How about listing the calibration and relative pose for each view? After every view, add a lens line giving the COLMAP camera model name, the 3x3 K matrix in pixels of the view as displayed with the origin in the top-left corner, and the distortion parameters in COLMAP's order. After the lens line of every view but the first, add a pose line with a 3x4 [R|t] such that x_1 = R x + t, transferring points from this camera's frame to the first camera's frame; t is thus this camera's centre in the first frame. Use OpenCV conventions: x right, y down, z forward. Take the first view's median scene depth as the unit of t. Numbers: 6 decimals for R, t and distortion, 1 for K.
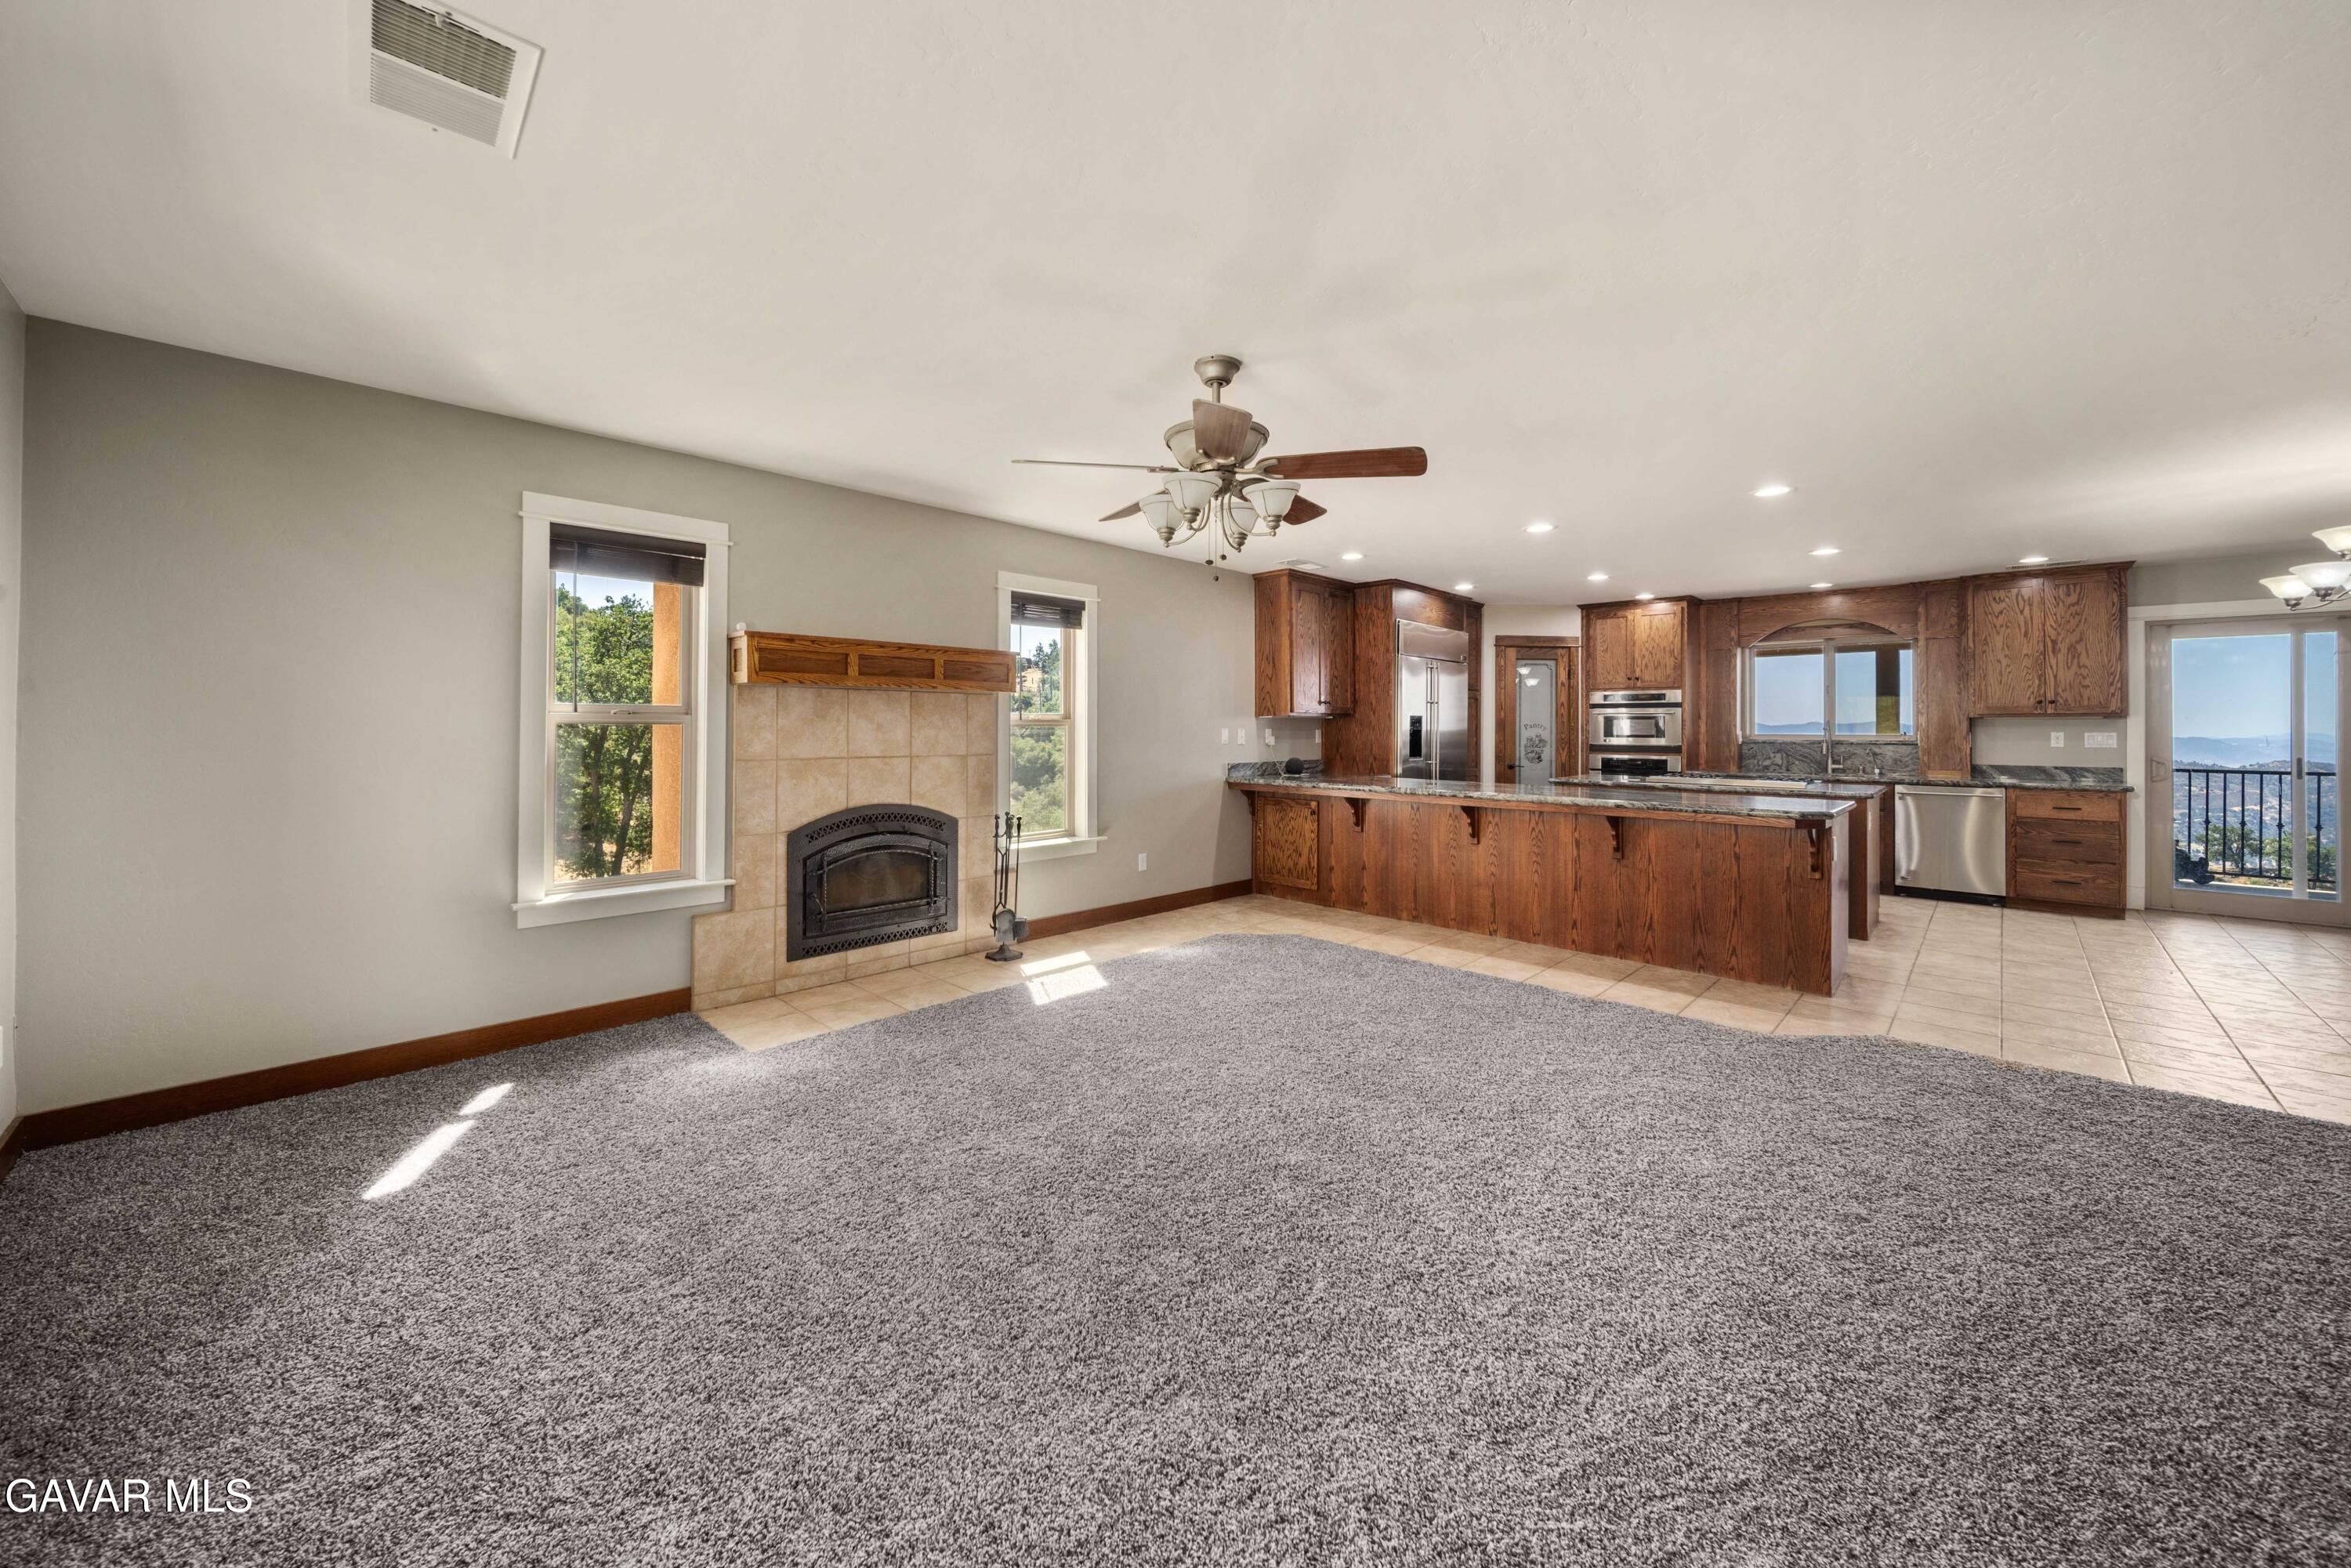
lens RADIAL K [[829.9, 0, 1164.9], [0, 829.9, 715.5], [0, 0, 1]] dist [-0.000341, -0.000143]
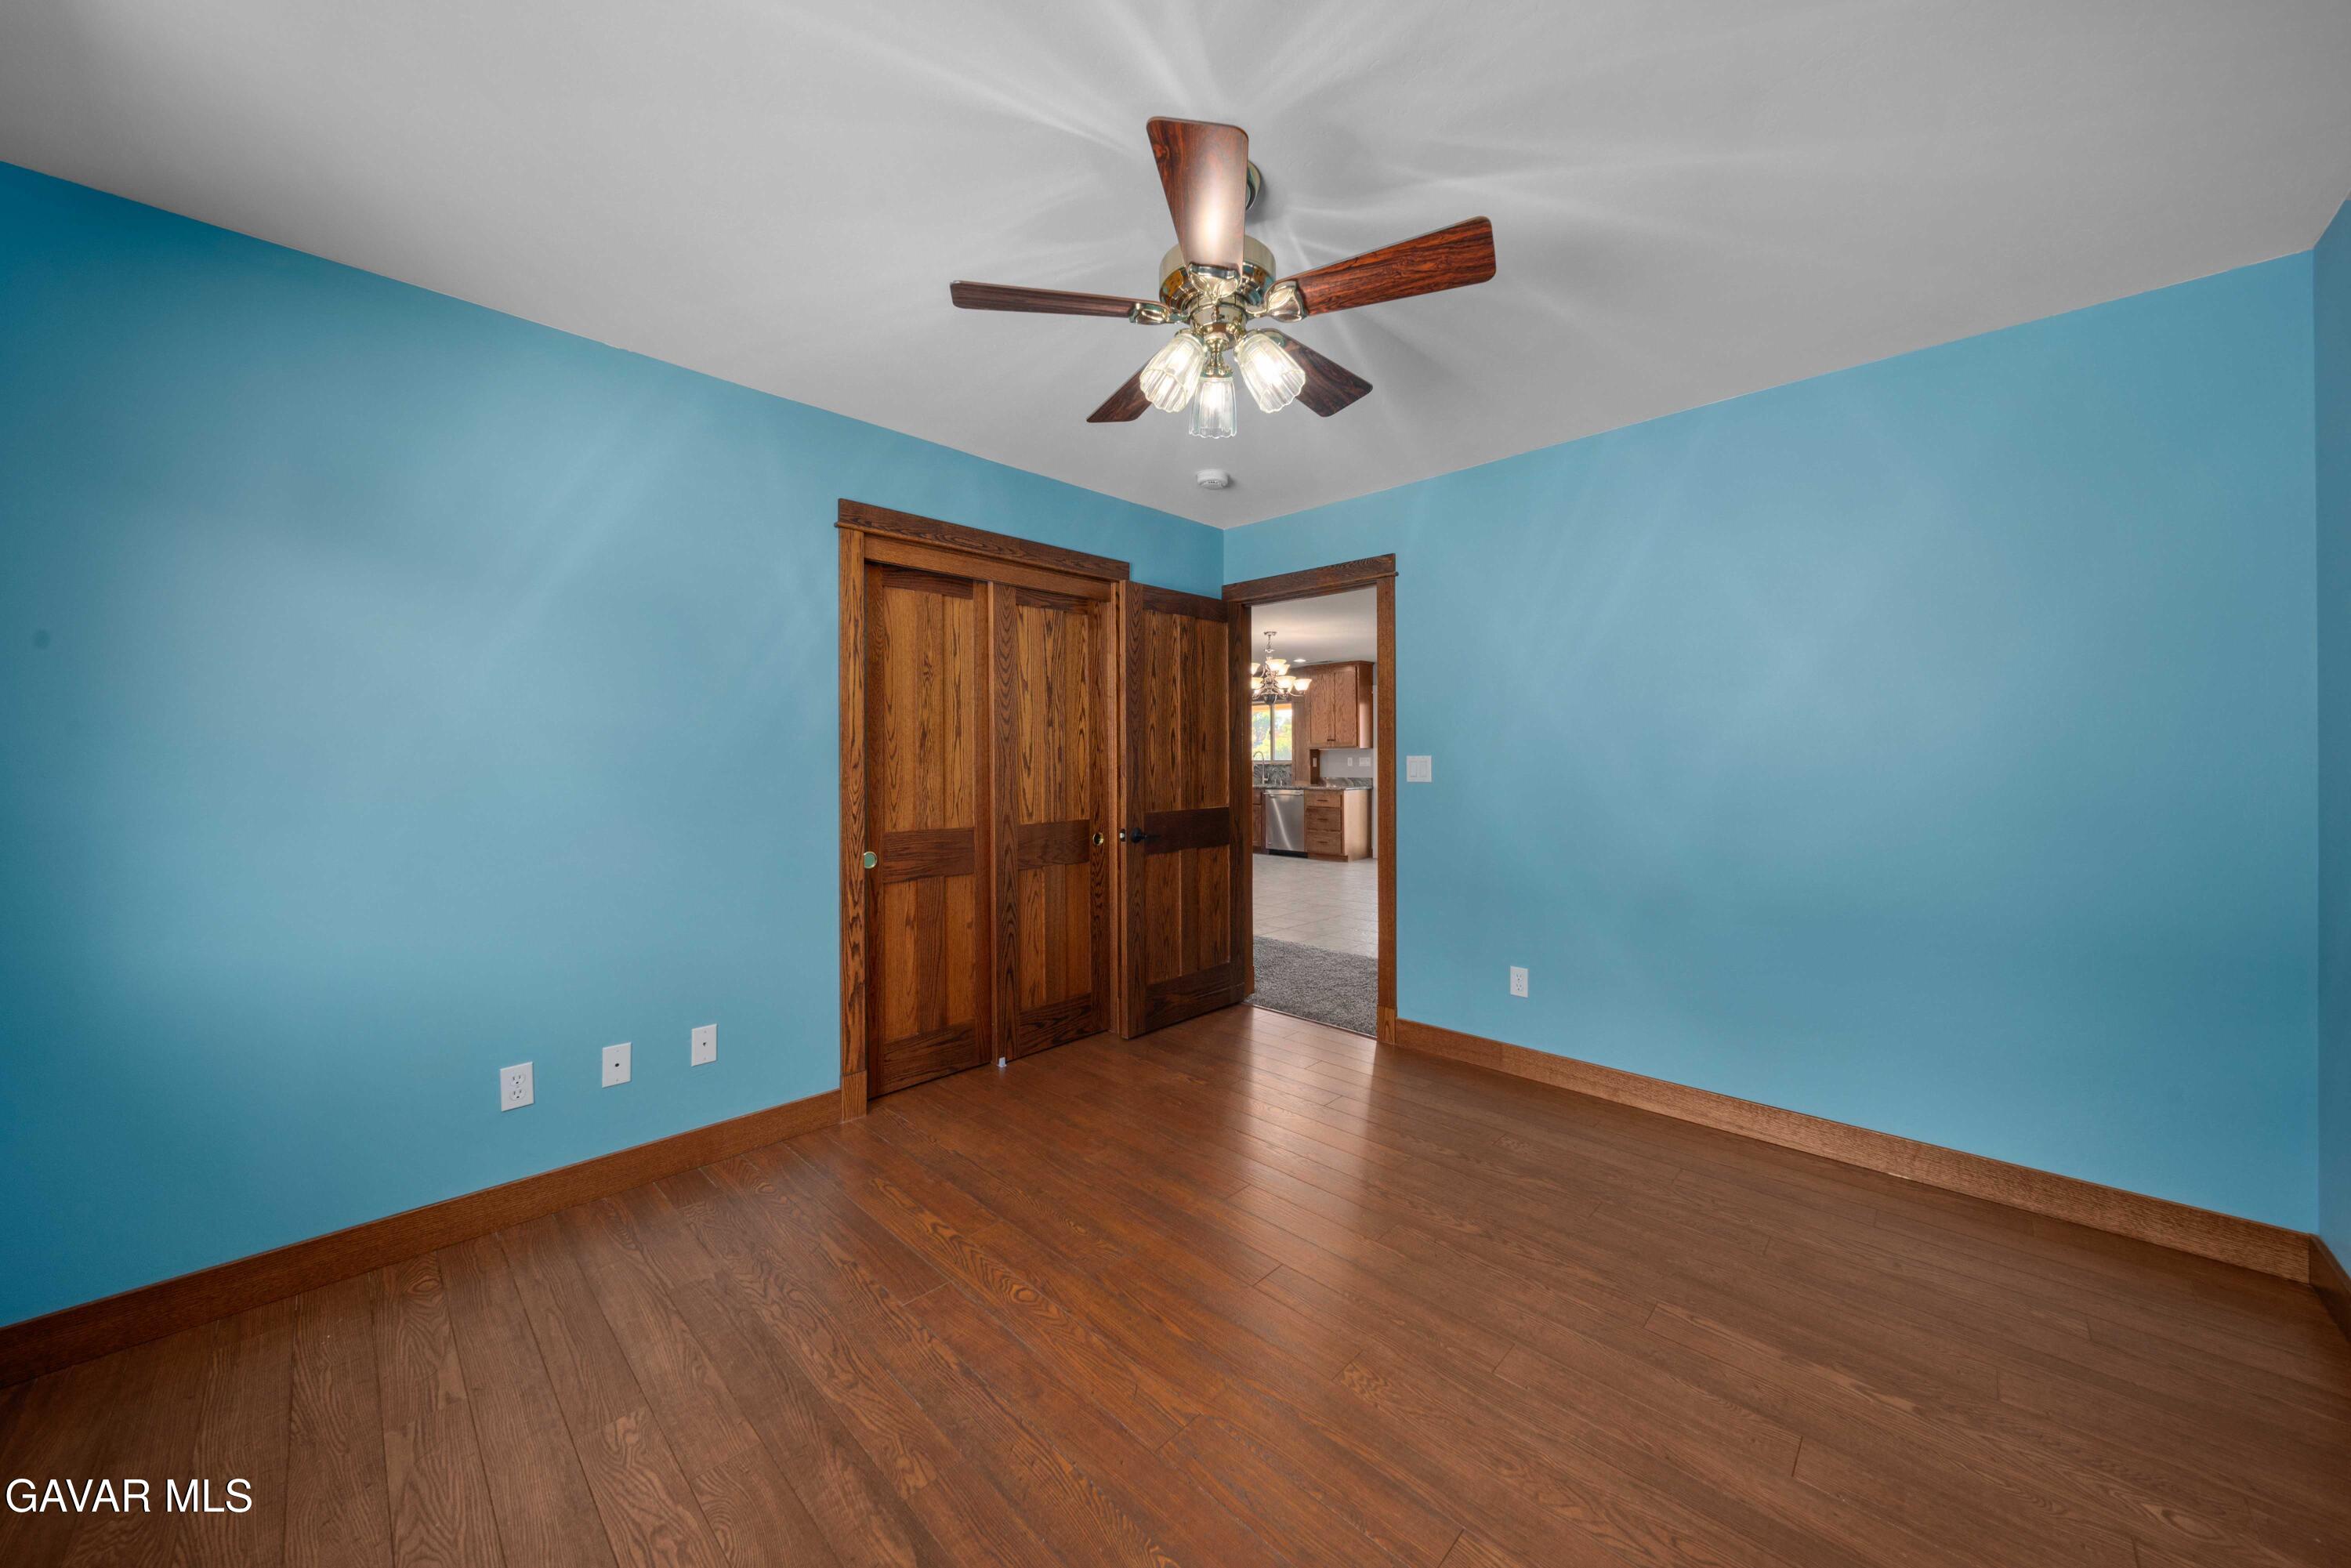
lens RADIAL K [[820.4, 0, 1205.0], [0, 820.4, 762.4], [0, 0, 1]] dist [0.001233, 0.000226]
pose [[0.999331, -0.003555, 0.036399, 0.701581], [0.002871, 0.999819, 0.018831, -0.004029], [-0.036459, -0.018714, 0.999160, -0.672887]]
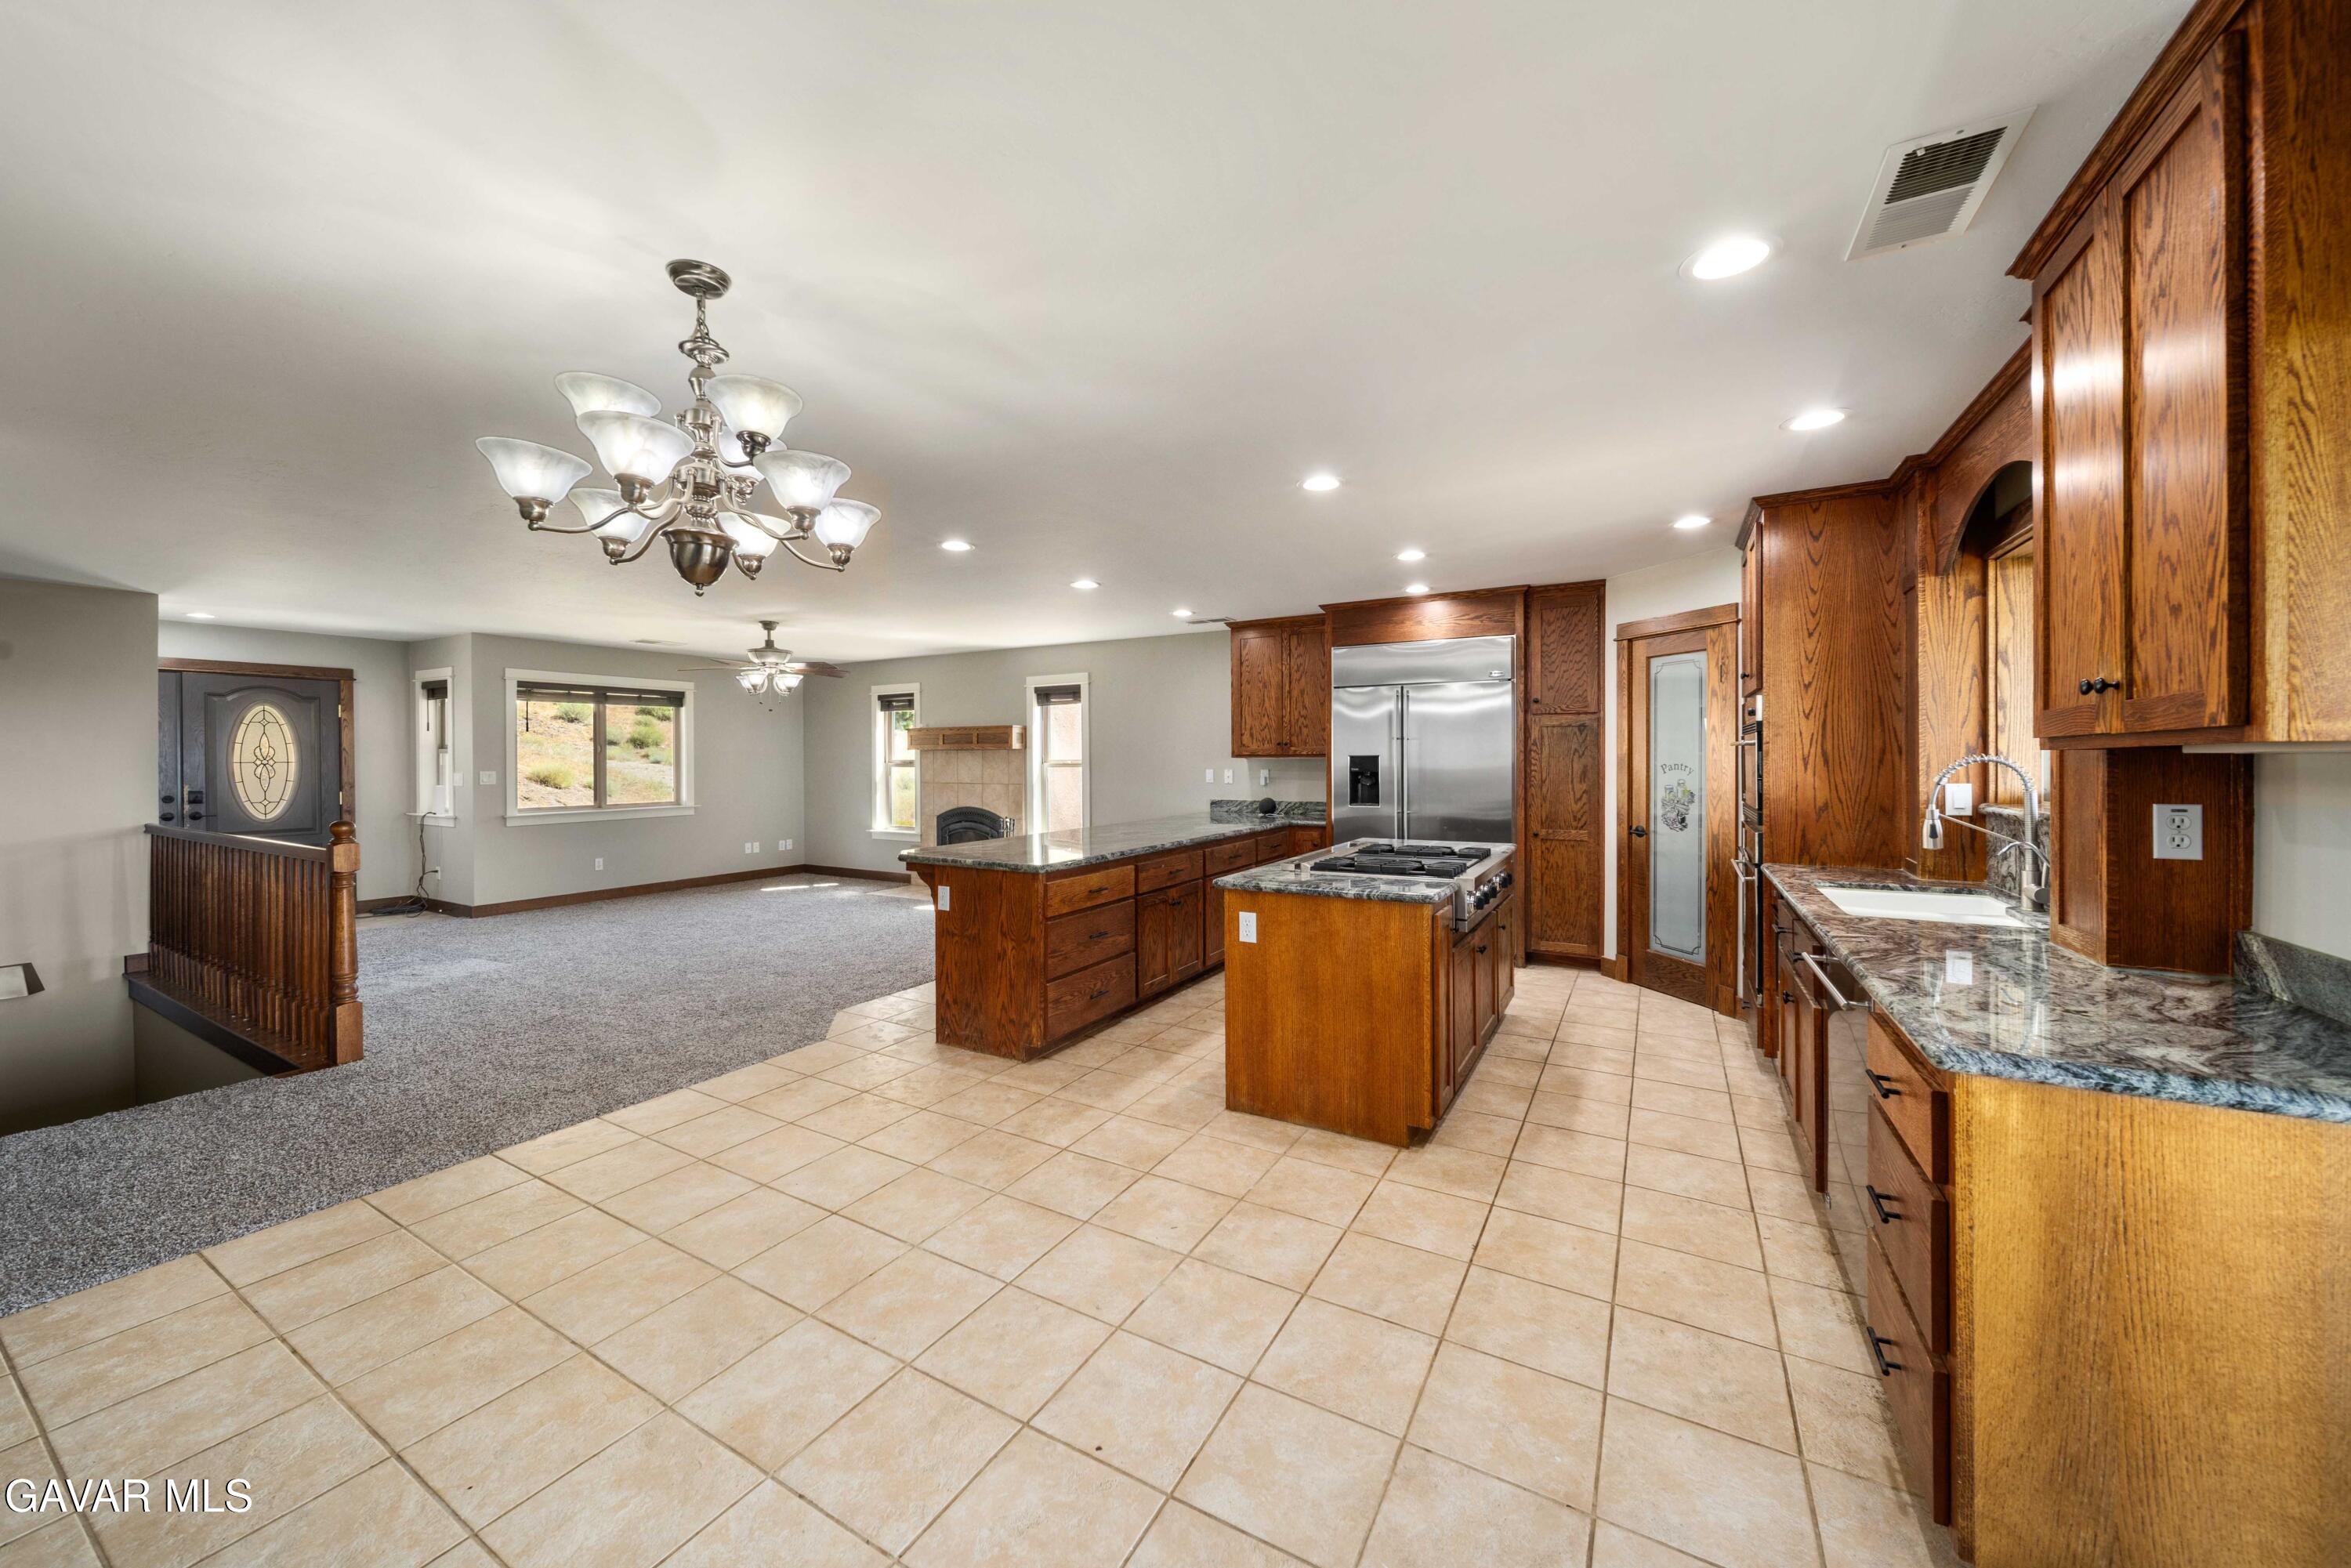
lens RADIAL K [[820.4, 0, 1205.0], [0, 820.4, 762.4], [0, 0, 1]] dist [0.001233, 0.000226]
pose [[0.293735, -0.000634, -0.955887, 1.144597], [0.018719, 0.999812, 0.005089, -0.000232], [0.955704, -0.019388, 0.293692, 0.639318]]
